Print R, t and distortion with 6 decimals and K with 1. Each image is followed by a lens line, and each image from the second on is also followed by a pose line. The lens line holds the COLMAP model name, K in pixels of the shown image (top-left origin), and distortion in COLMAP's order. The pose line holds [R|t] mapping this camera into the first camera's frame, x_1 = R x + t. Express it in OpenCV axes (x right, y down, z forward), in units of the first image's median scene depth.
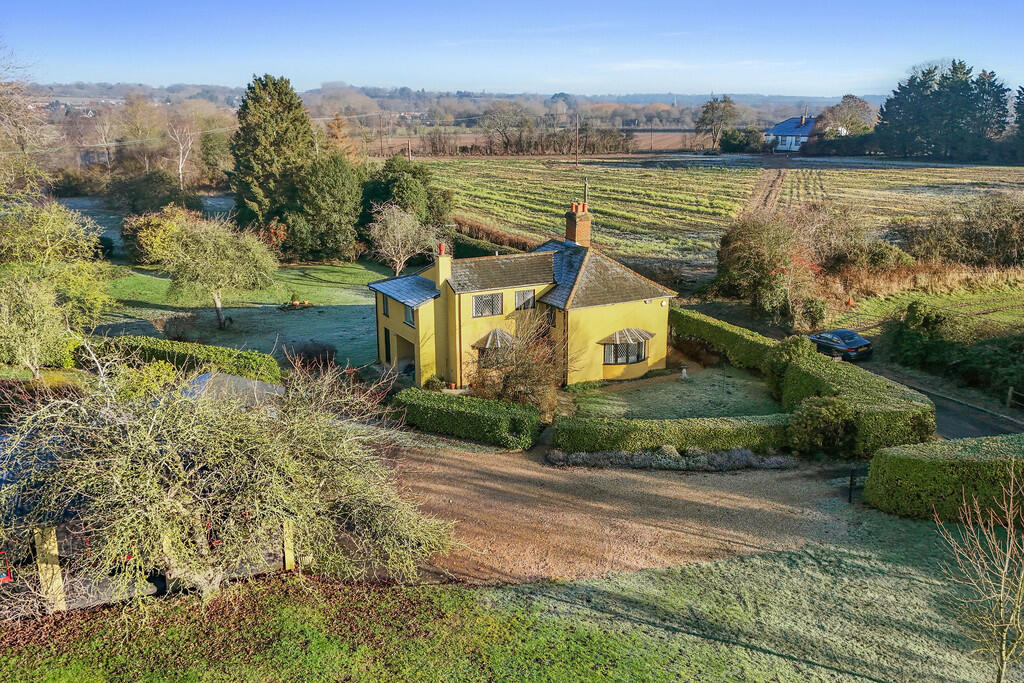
lens RADIAL K [[882.2, 0, 512.0], [0, 882.2, 341.5], [0, 0, 1]] dist [0.116562, -0.160833]
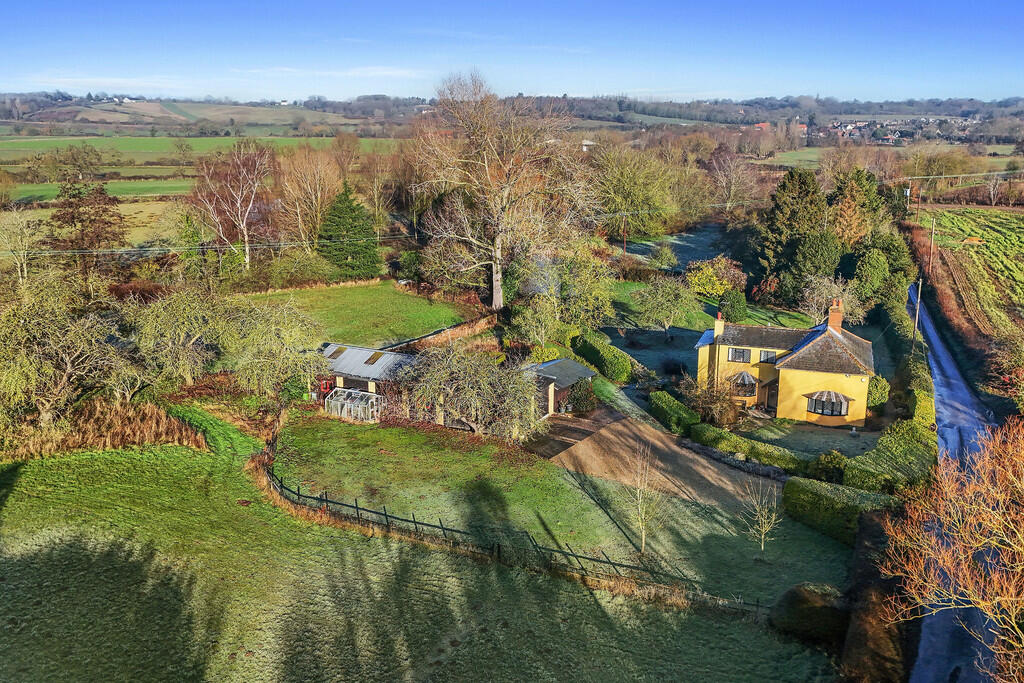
lens RADIAL K [[882.2, 0, 512.0], [0, 882.2, 341.5], [0, 0, 1]] dist [0.116562, -0.160833]
pose [[0.657862, 0.182998, -0.730568, 0.665896], [-0.191135, 0.978840, 0.073074, -0.080136], [0.728481, 0.091565, 0.678919, -0.295253]]
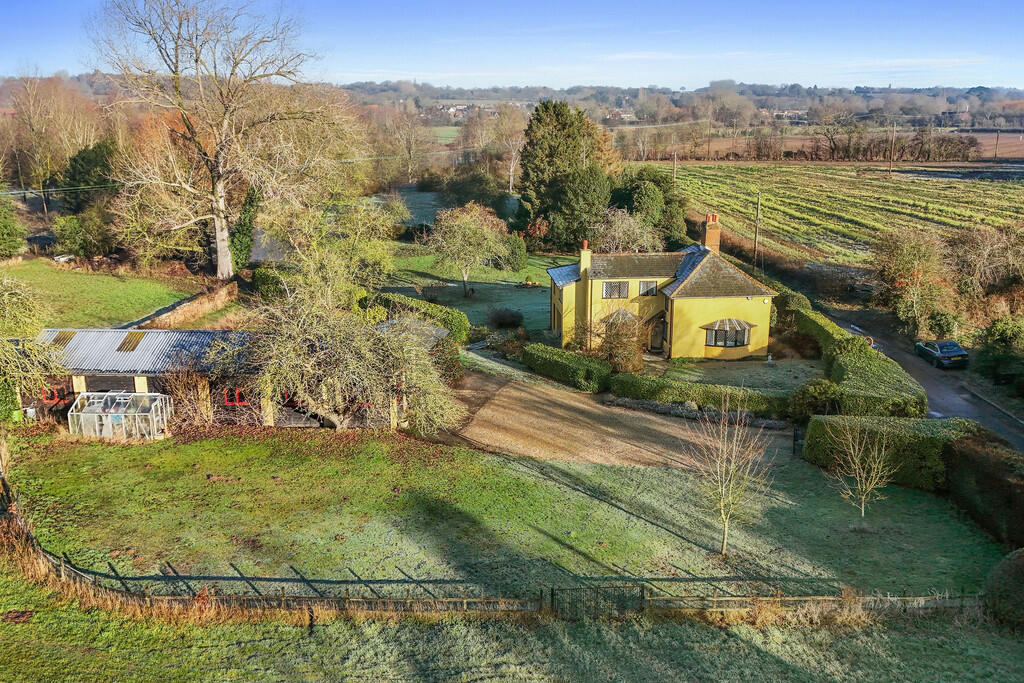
lens RADIAL K [[882.2, 0, 512.0], [0, 882.2, 341.5], [0, 0, 1]] dist [0.116562, -0.160833]
pose [[0.913303, 0.103698, -0.393859, 0.273333], [-0.102743, 0.994429, 0.023575, 0.015027], [0.394109, 0.018935, 0.918869, -0.200343]]
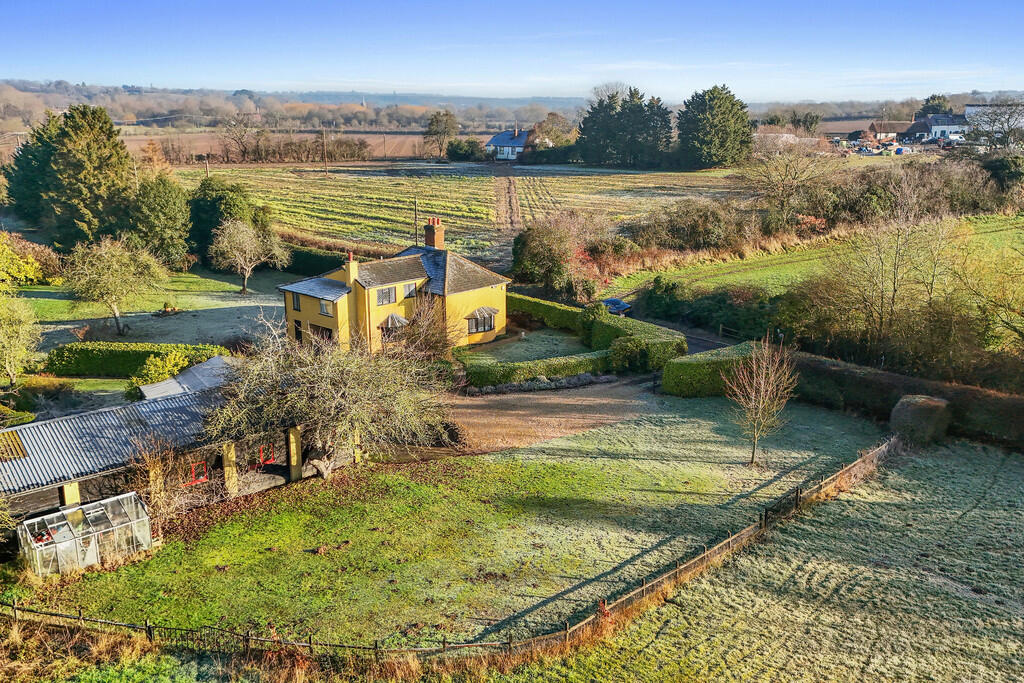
lens RADIAL K [[882.2, 0, 512.0], [0, 882.2, 341.5], [0, 0, 1]] dist [0.116562, -0.160833]
pose [[0.942230, -0.082442, 0.324663, -0.226352], [0.081559, 0.996534, 0.016352, 0.017045], [-0.324886, 0.011072, 0.945689, -0.273766]]
